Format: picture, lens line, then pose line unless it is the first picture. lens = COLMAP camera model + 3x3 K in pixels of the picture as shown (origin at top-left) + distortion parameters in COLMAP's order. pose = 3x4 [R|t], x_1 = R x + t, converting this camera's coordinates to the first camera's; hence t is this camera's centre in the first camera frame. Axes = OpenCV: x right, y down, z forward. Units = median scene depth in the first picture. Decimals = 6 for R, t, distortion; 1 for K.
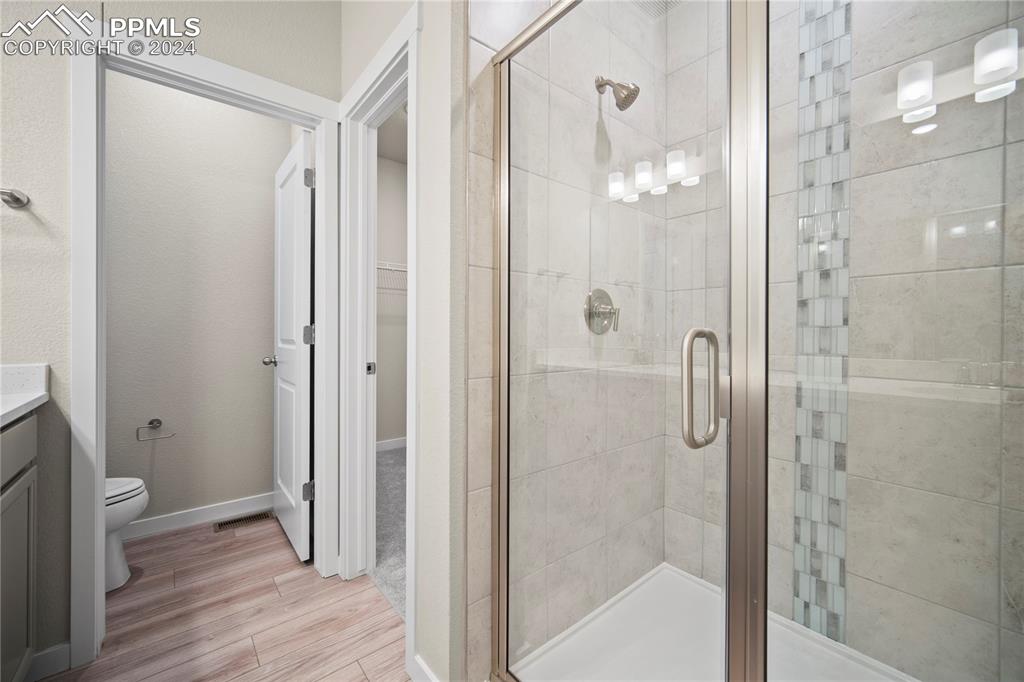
lens RADIAL K [[404.9, 0, 513.2], [0, 404.9, 335.2], [0, 0, 1]] dist [-0.007490, -0.000110]
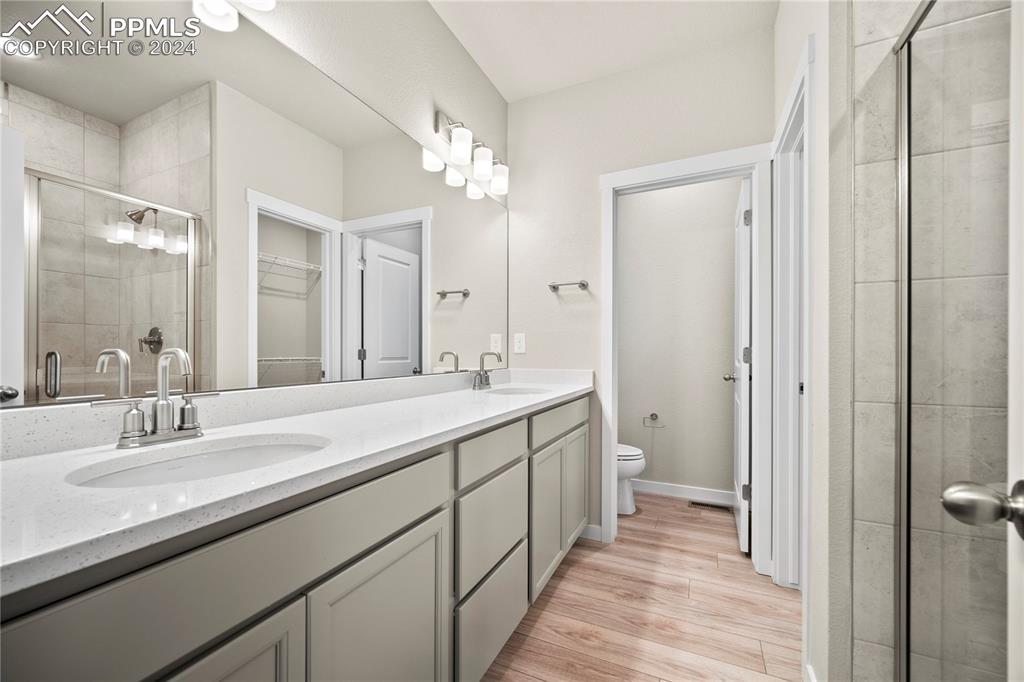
lens RADIAL K [[404.9, 0, 504.7], [0, 404.9, 346.8], [0, 0, 1]] dist [-0.007490, -0.000110]
pose [[0.404958, -0.015565, -0.914203, 0.277988], [-0.004455, 0.999810, -0.018996, 0.000397], [0.914324, 0.011765, 0.404812, -0.097840]]
